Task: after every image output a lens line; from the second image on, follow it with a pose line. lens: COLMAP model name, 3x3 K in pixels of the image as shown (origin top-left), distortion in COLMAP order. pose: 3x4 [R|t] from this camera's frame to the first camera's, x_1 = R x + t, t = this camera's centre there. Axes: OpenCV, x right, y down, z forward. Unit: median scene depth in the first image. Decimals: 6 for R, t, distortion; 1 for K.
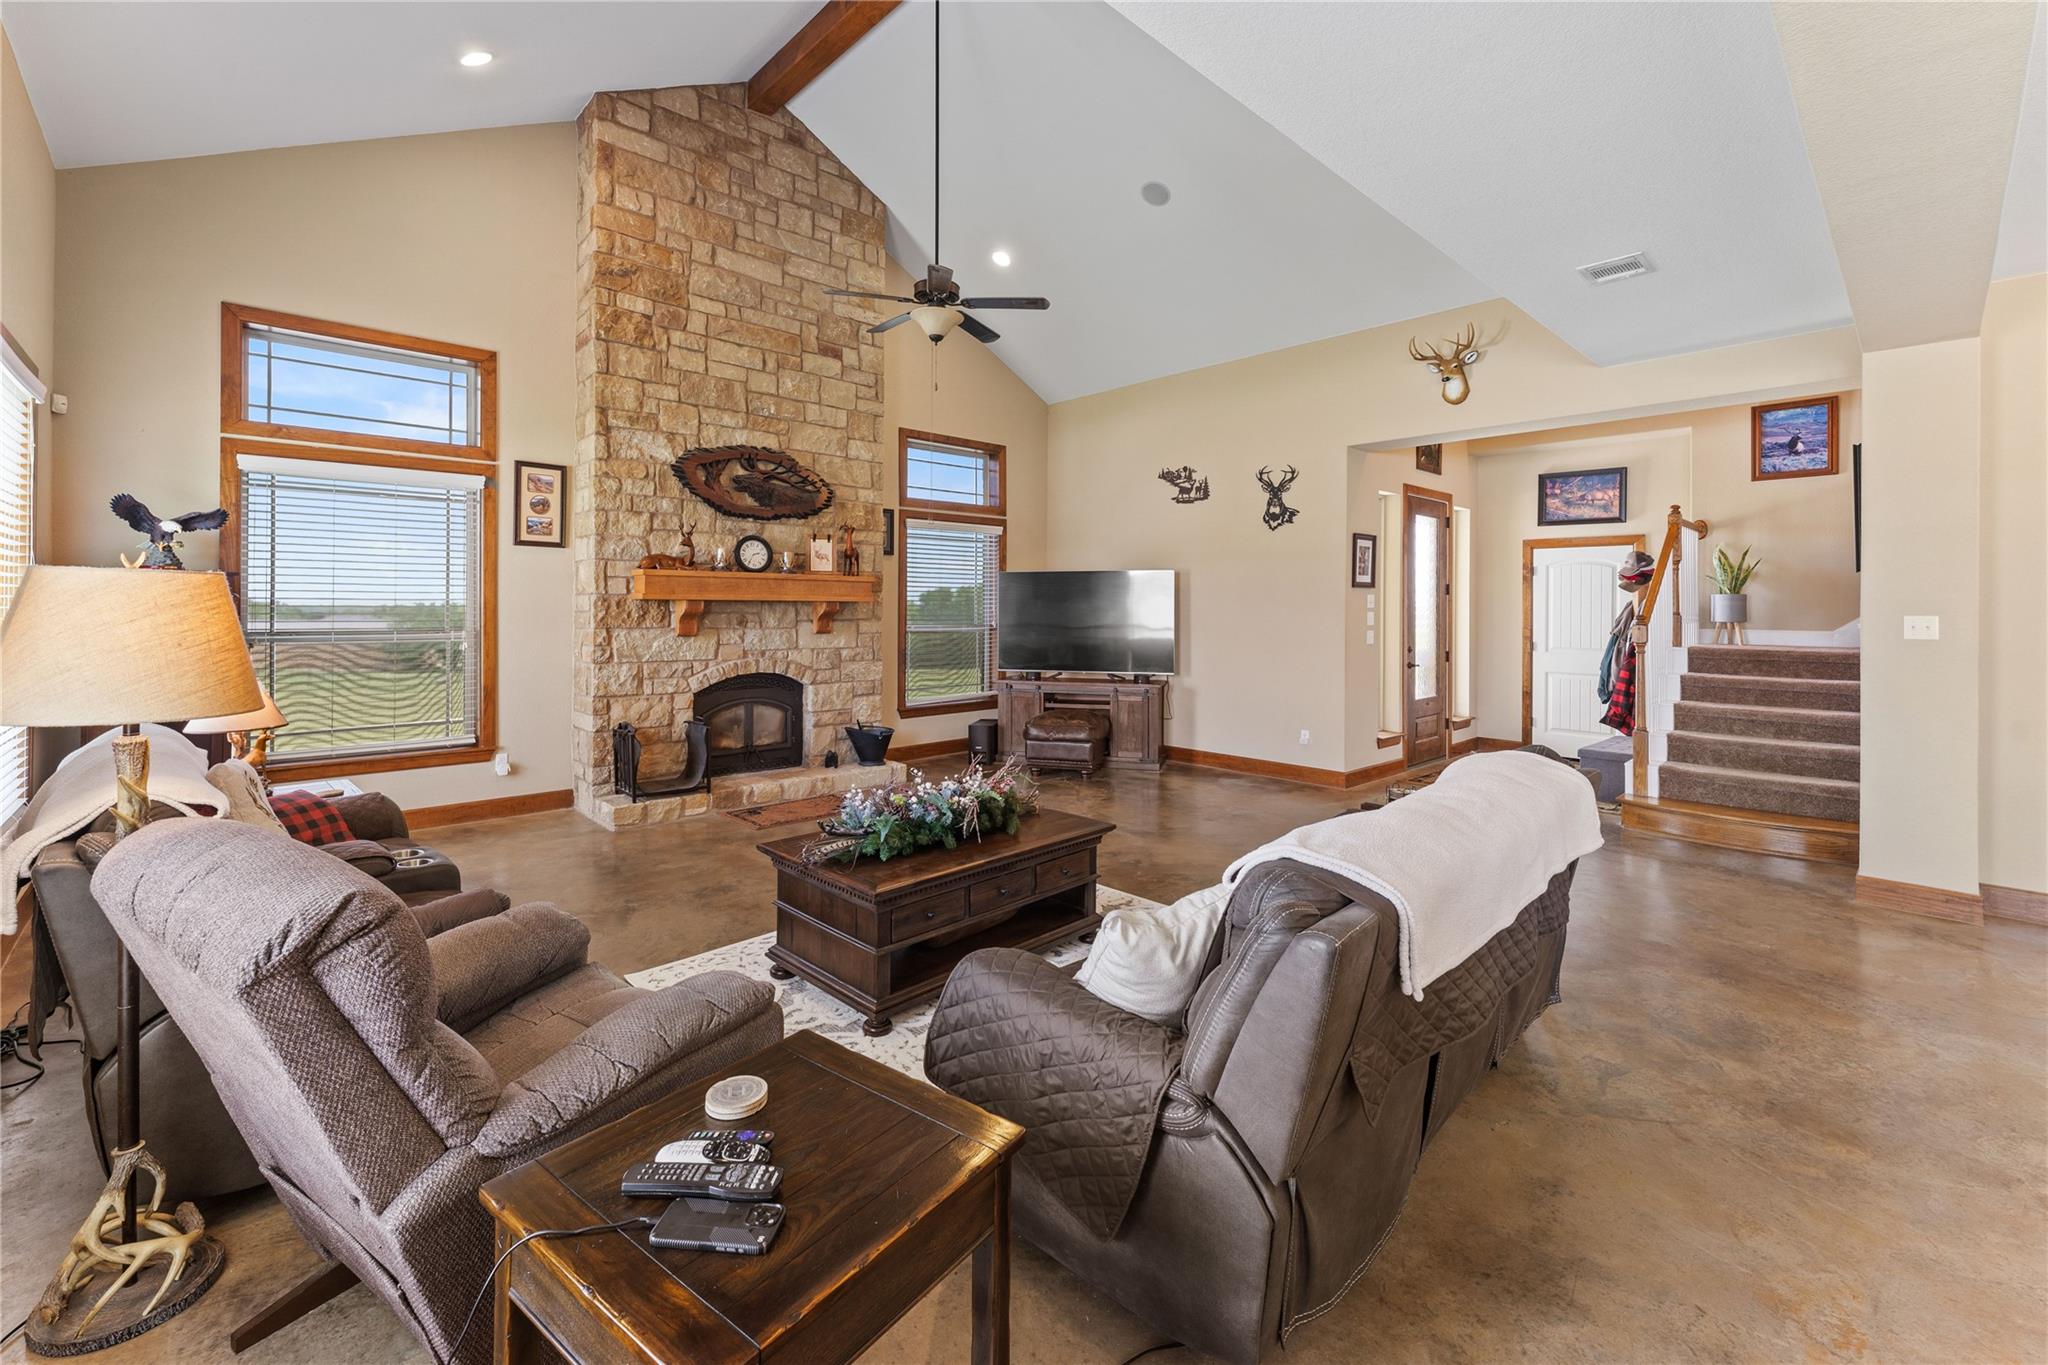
lens RADIAL K [[852.2, 0, 1011.9], [0, 852.2, 616.7], [0, 0, 1]] dist [-0.000660, -0.000311]
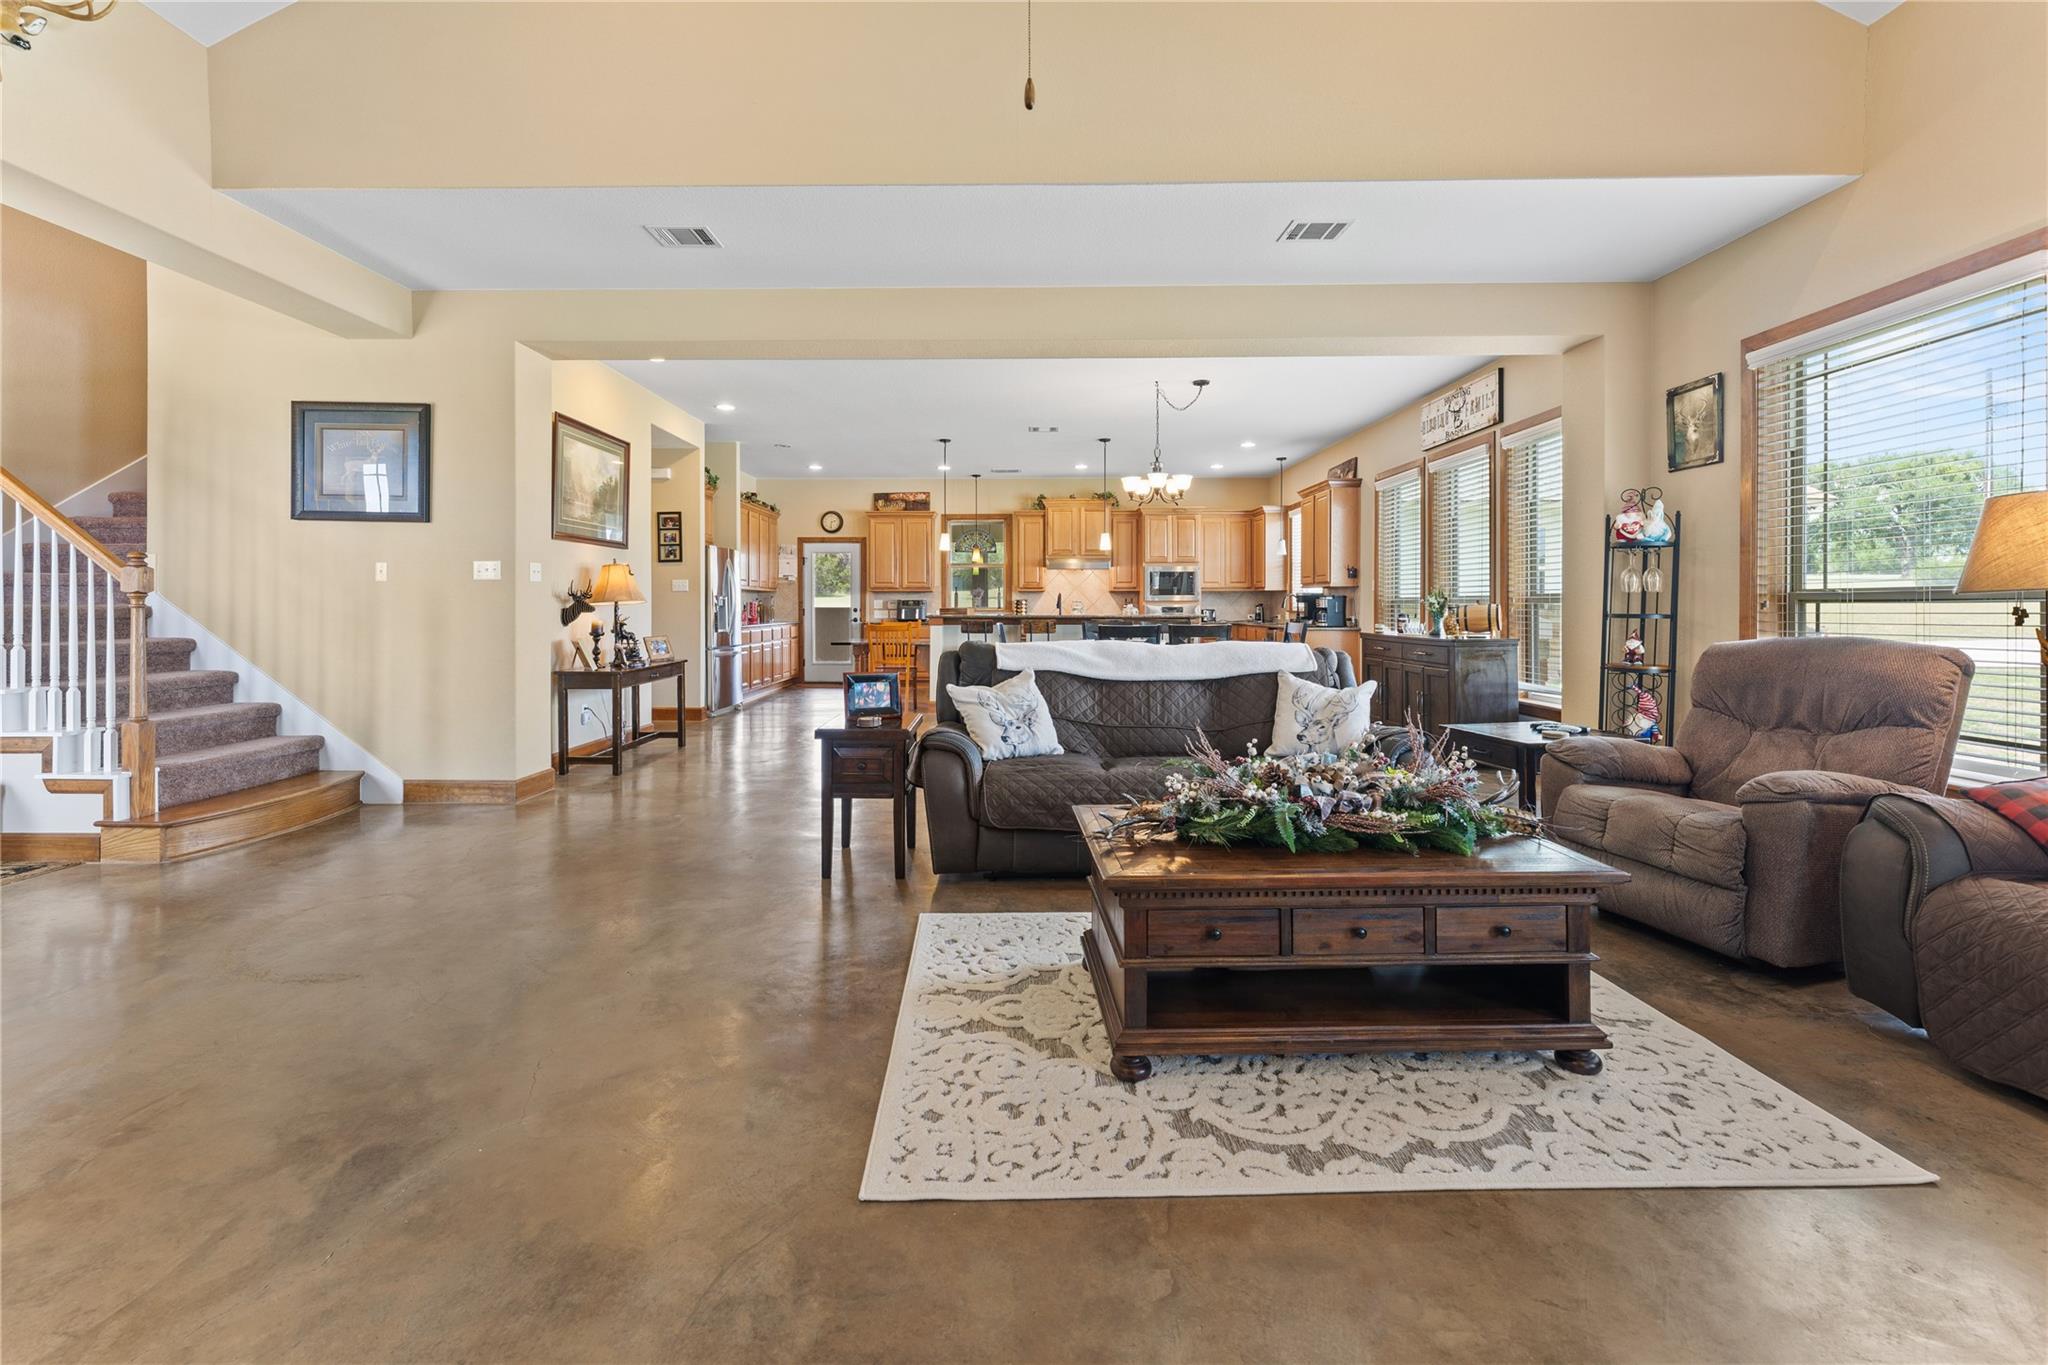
lens RADIAL K [[852.2, 0, 1012.5], [0, 852.2, 614.8], [0, 0, 1]] dist [-0.000660, -0.000311]
pose [[-0.725427, -0.011931, 0.688196, -0.212168], [0.003737, 0.999767, 0.021272, 0.032820], [-0.688289, 0.018003, -0.725213, 0.925192]]
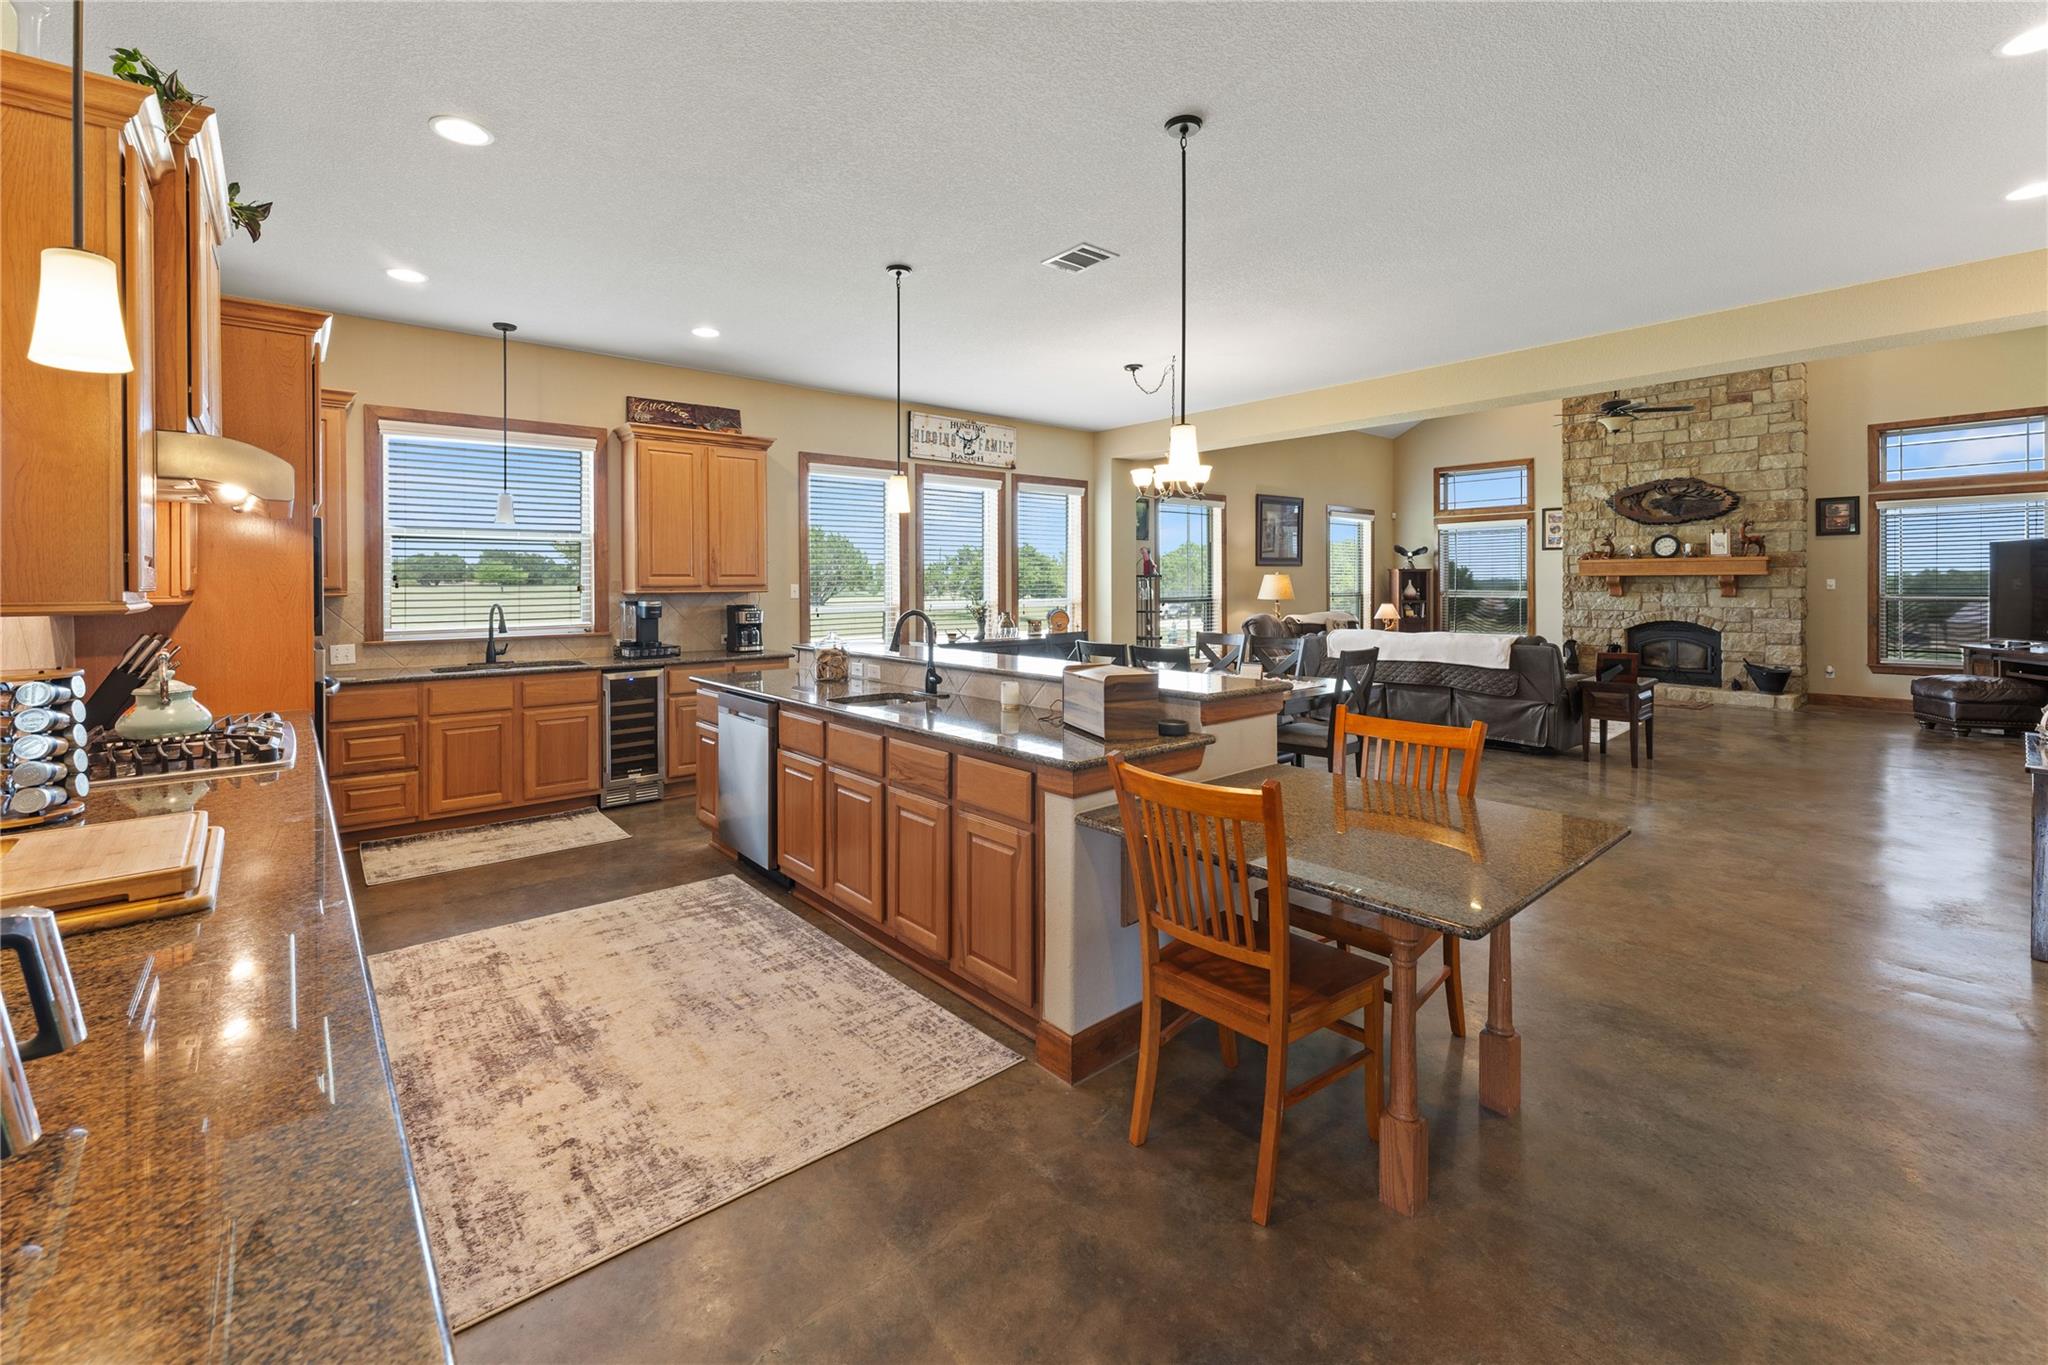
lens RADIAL K [[852.2, 0, 1007.7], [0, 852.2, 581.8], [0, 0, 1]] dist [-0.000660, -0.000311]
pose [[-0.050847, -0.006017, -0.998688, 1.379262], [-0.005705, 0.999967, -0.005734, 0.009477], [0.998690, 0.005406, -0.050880, -0.156169]]
